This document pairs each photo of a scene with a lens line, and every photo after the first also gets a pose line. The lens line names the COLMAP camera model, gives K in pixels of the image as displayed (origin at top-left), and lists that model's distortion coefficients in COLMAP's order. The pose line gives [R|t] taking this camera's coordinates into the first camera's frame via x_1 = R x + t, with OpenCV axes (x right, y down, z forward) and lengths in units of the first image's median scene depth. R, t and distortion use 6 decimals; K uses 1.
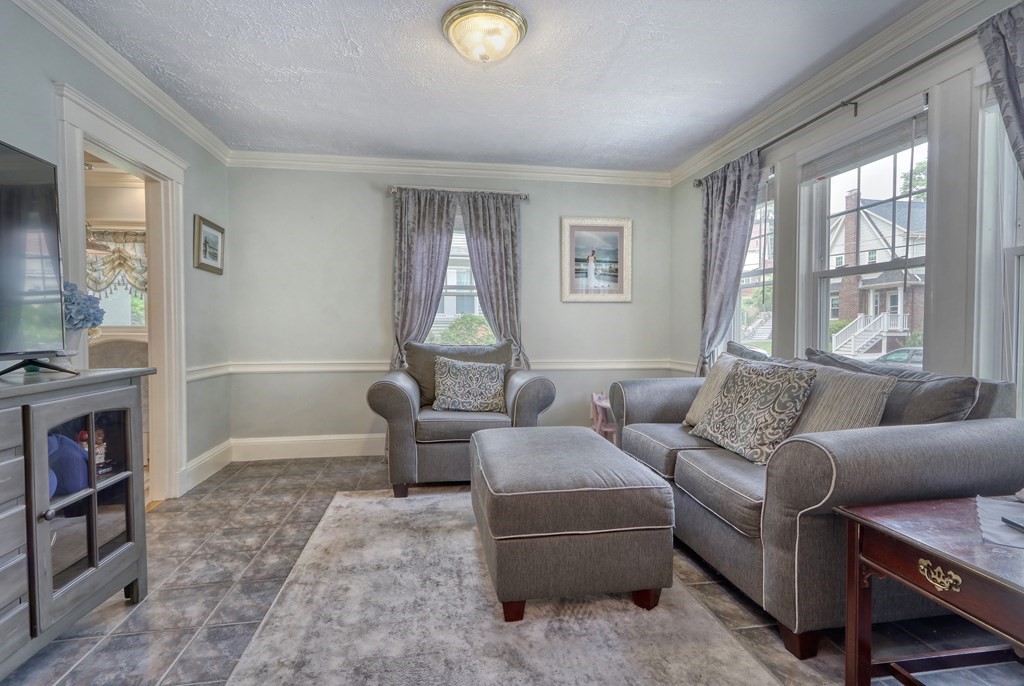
lens RADIAL K [[484.0, 0, 505.6], [0, 484.0, 343.3], [0, 0, 1]] dist [-0.001796, -0.001801]
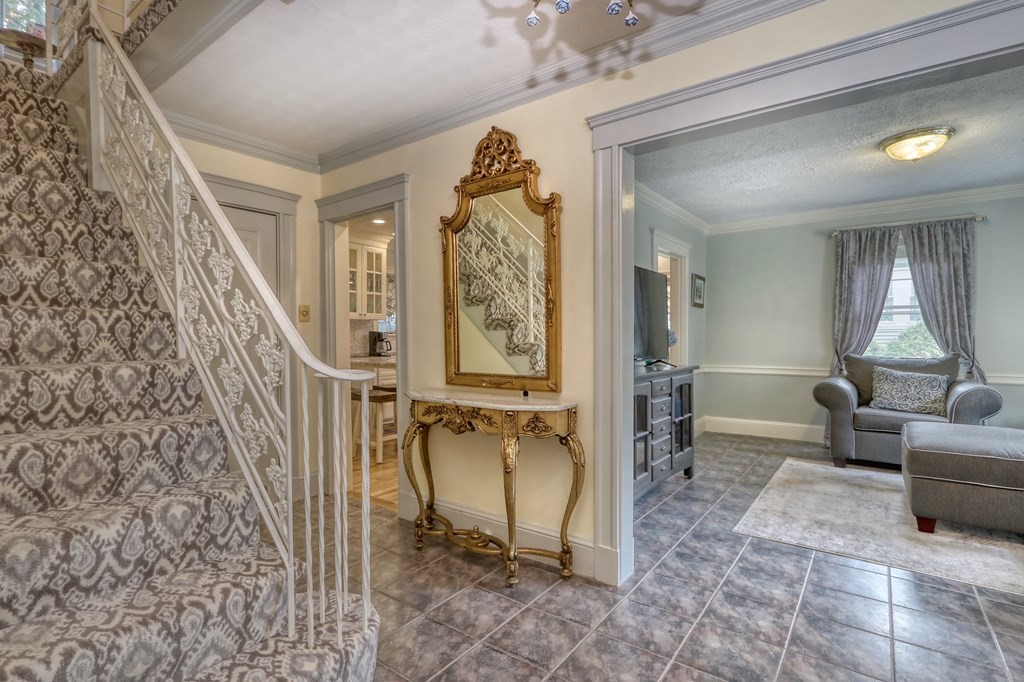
lens RADIAL K [[484.0, 0, 509.1], [0, 484.0, 349.0], [0, 0, 1]] dist [-0.001796, -0.001801]
pose [[0.694773, 0.012937, -0.719113, 0.086907], [-0.015748, 0.999872, 0.002773, -0.005494], [0.719057, 0.009398, 0.694888, -0.481395]]
